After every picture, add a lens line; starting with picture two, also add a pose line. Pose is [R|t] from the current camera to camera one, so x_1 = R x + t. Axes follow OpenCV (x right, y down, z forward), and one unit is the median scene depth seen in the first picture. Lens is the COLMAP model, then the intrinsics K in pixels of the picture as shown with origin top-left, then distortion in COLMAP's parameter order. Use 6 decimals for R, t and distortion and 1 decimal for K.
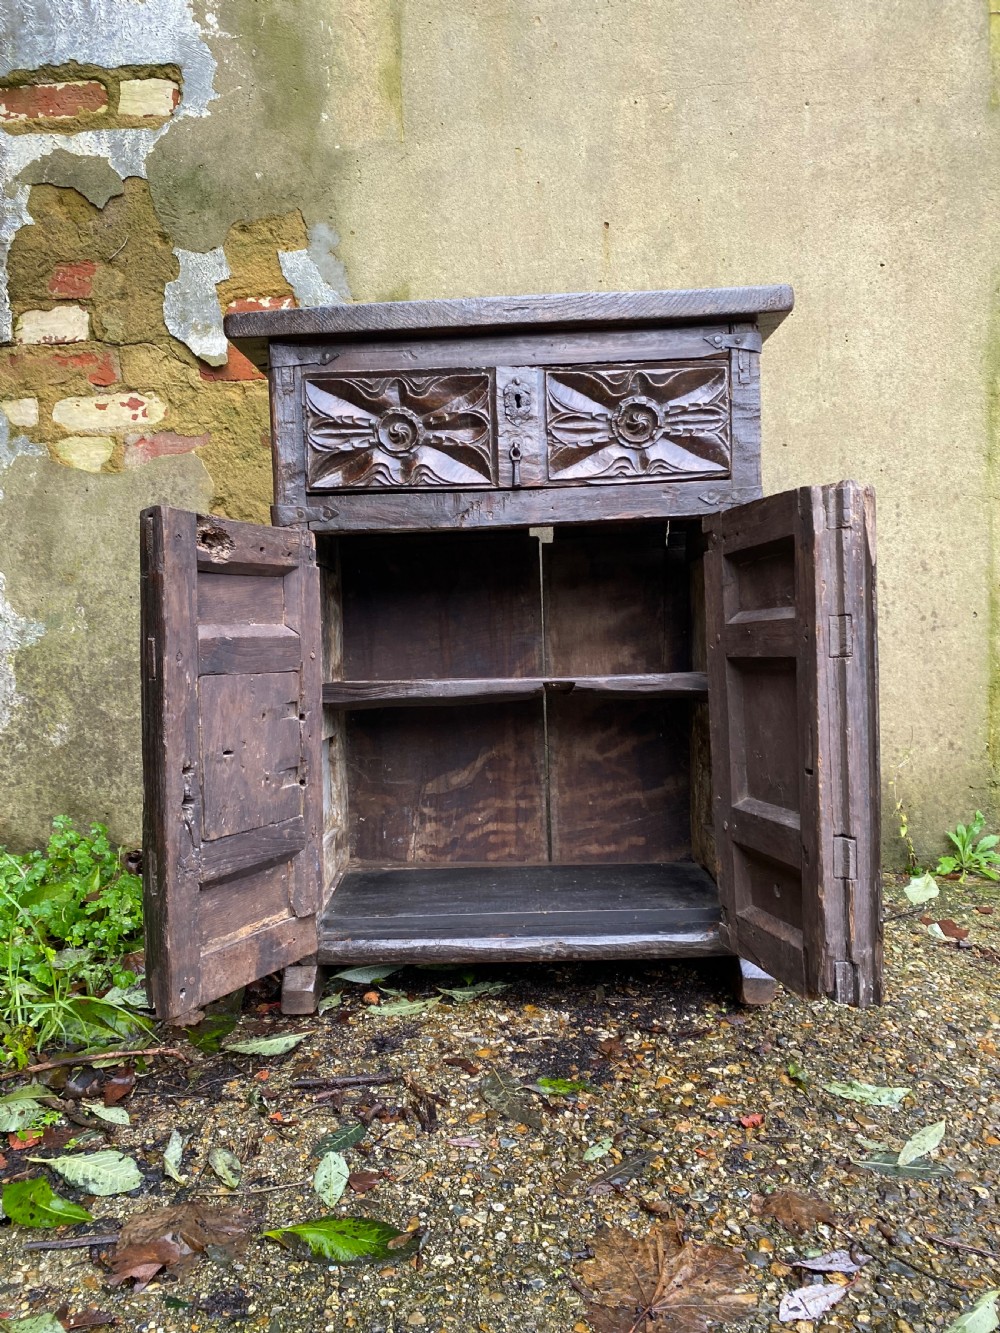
lens RADIAL K [[1017.7, 0, 492.8], [0, 1017.7, 676.1], [0, 0, 1]] dist [-0.001399, 0.006140]
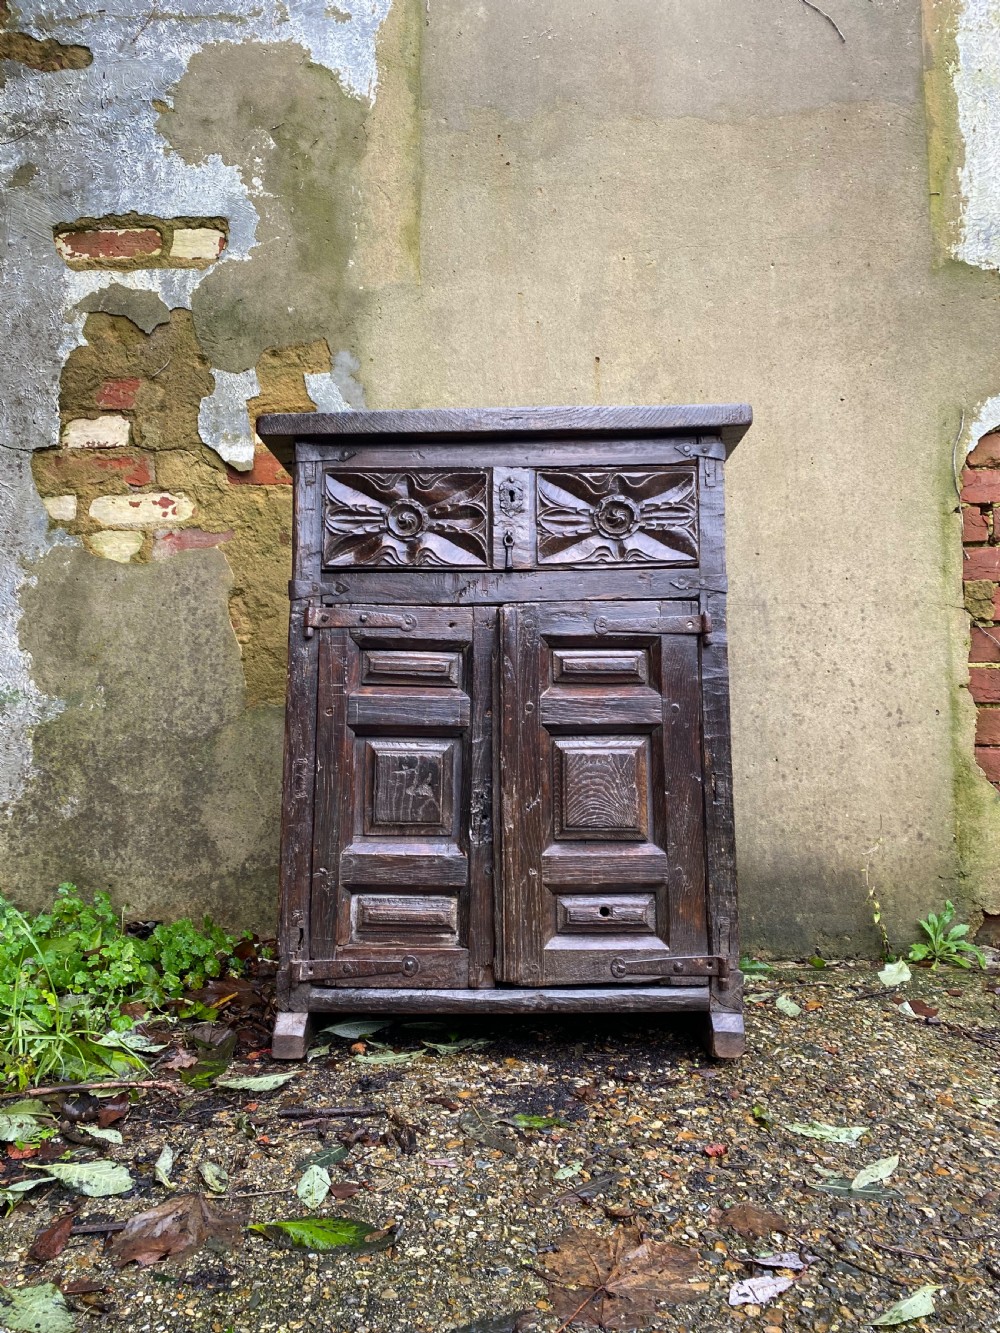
lens RADIAL K [[1017.7, 0, 505.5], [0, 1017.7, 659.2], [0, 0, 1]] dist [-0.001399, 0.006140]
pose [[0.999658, 0.024857, 0.008129, 0.009194], [-0.023386, 0.988768, -0.147619, 0.054267], [-0.011707, 0.147379, 0.989011, -0.065133]]
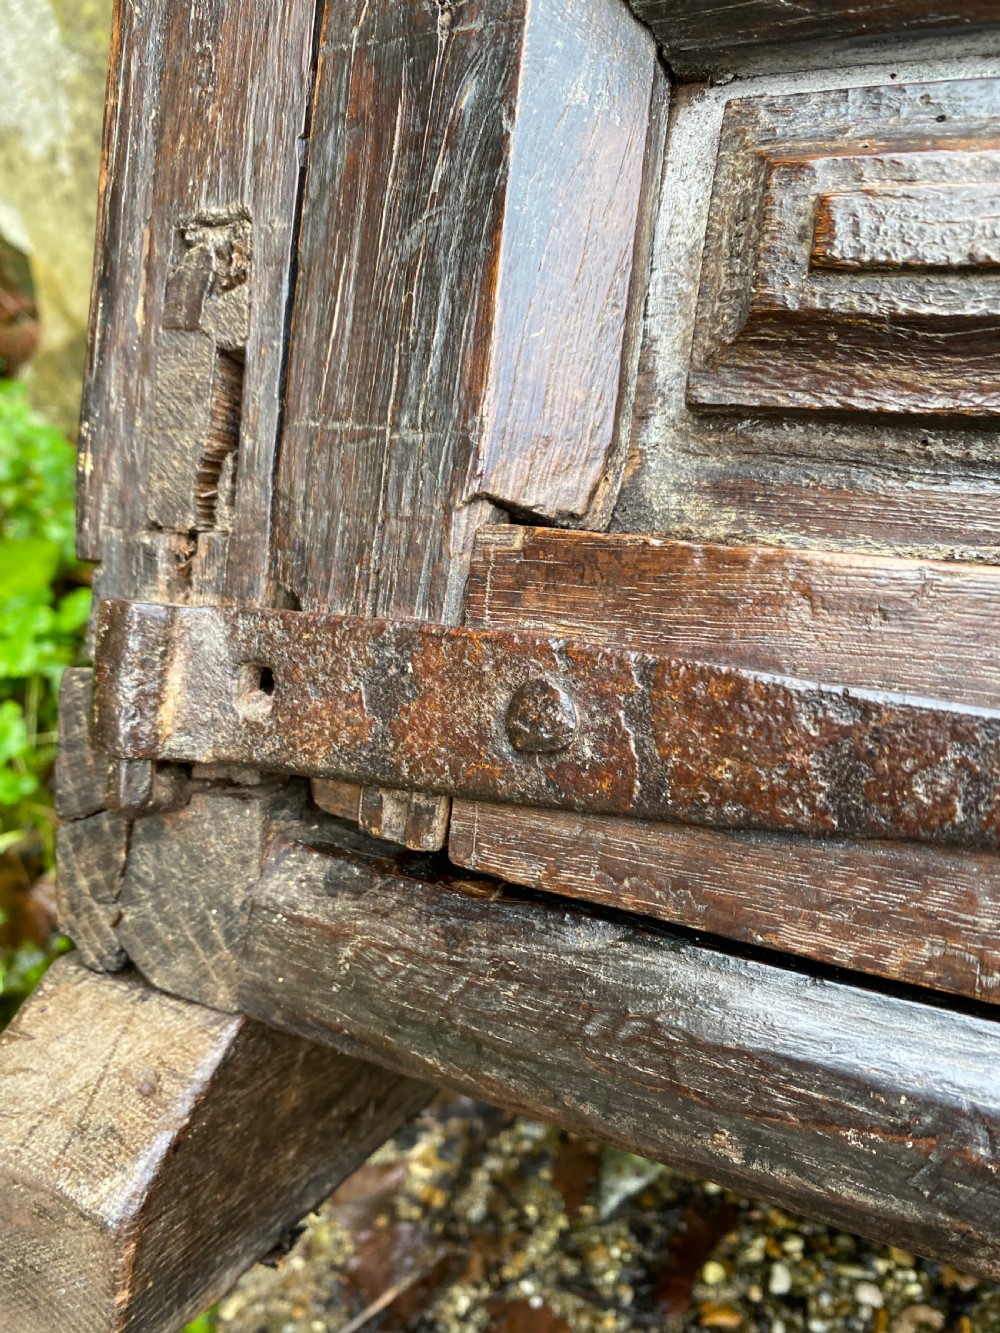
lens RADIAL K [[1017.7, 0, 507.3], [0, 1017.7, 670.8], [0, 0, 1]] dist [-0.001399, 0.006140]
pose [[0.903383, 0.144510, -0.403753, -0.069008], [-0.139420, 0.989336, 0.042153, 0.166757], [0.405539, 0.018211, 0.913896, 0.650068]]
